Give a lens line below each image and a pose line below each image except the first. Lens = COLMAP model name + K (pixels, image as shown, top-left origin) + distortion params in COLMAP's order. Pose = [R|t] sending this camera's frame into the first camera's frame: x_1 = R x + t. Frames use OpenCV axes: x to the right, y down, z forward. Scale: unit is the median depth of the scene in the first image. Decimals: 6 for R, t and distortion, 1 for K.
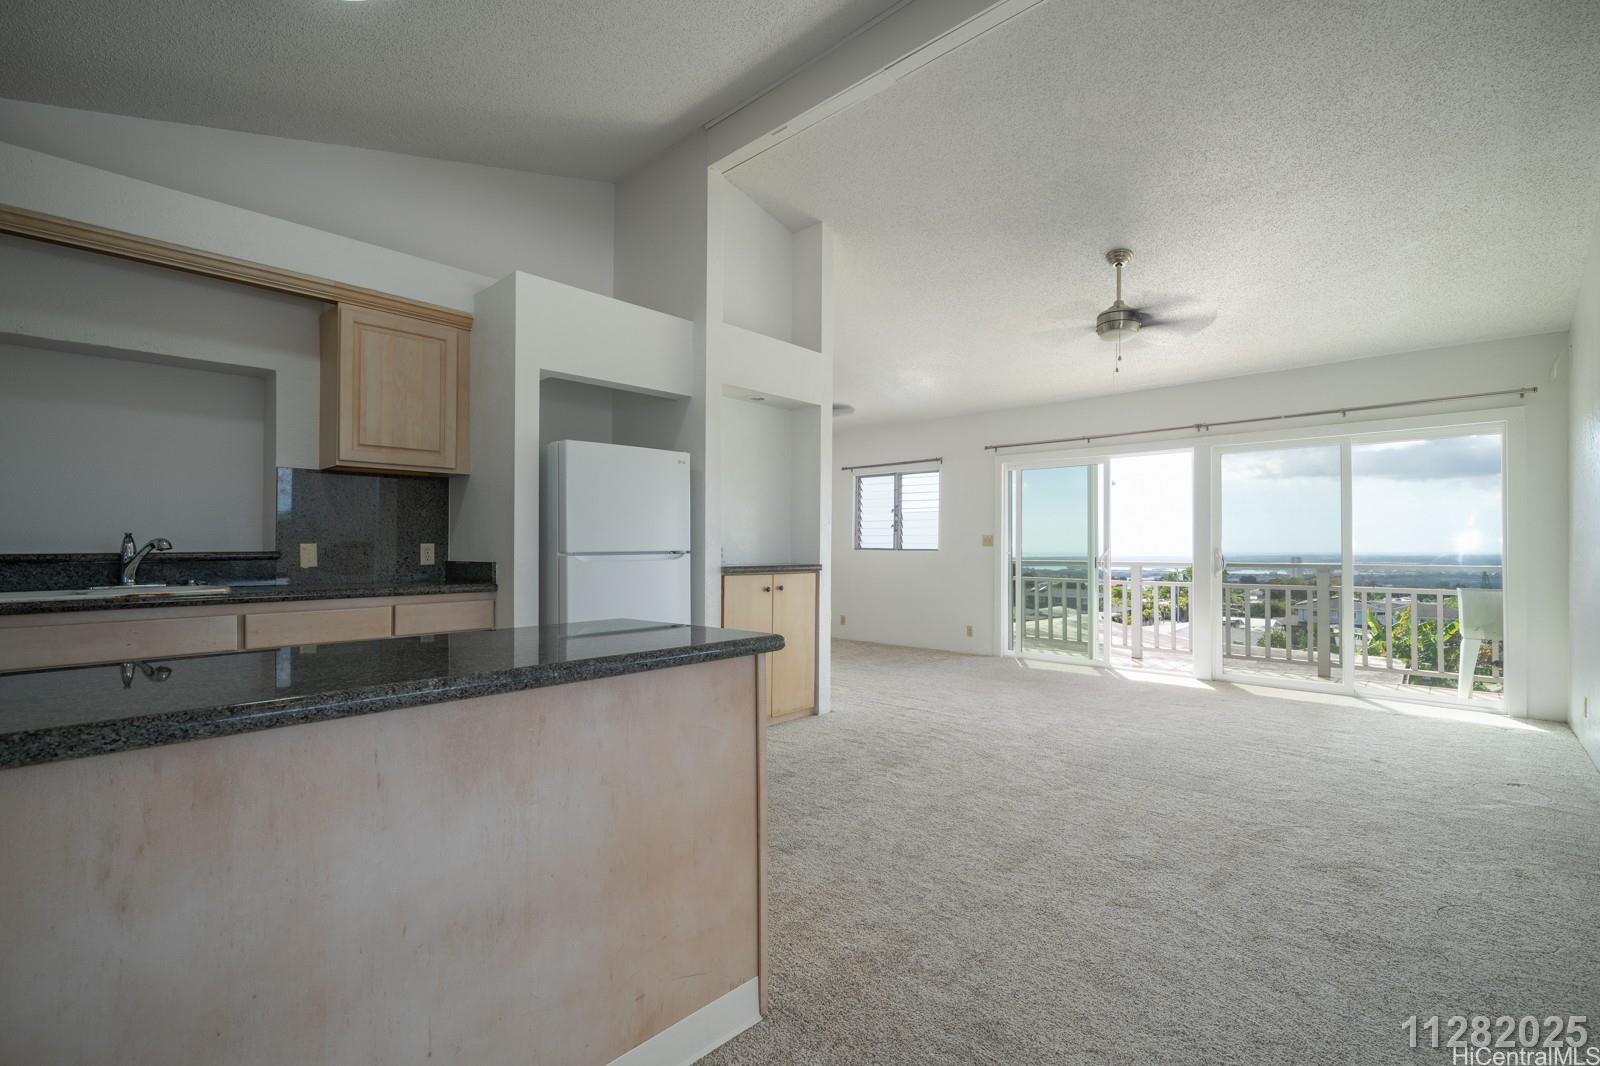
lens RADIAL K [[699.7, 0, 793.6], [0, 699.7, 540.3], [0, 0, 1]] dist [0.000817, 0.000021]
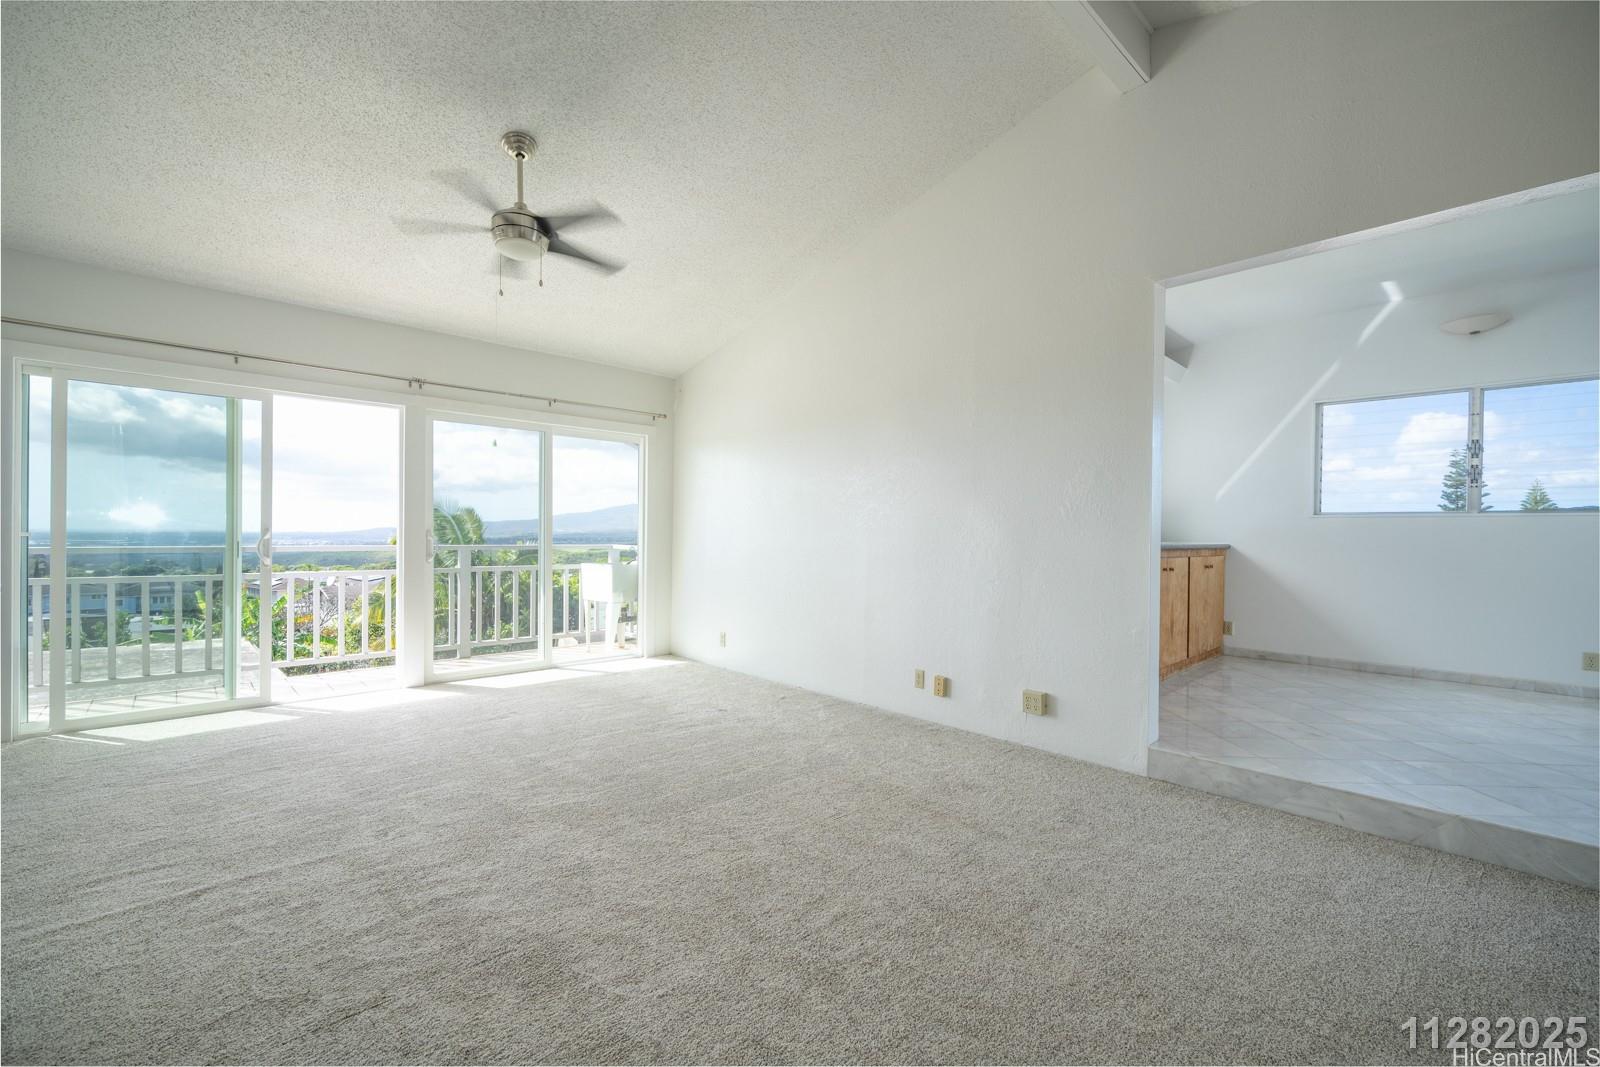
lens RADIAL K [[671.7, 0, 800.0], [0, 671.7, 533.5], [0, 0, 1]] dist [-0.038912, 0.000040]
pose [[0.049494, 0.007463, 0.998747, -0.237834], [-0.021320, 0.999752, -0.006414, 0.017336], [-0.998547, -0.020975, 0.049641, 0.663896]]
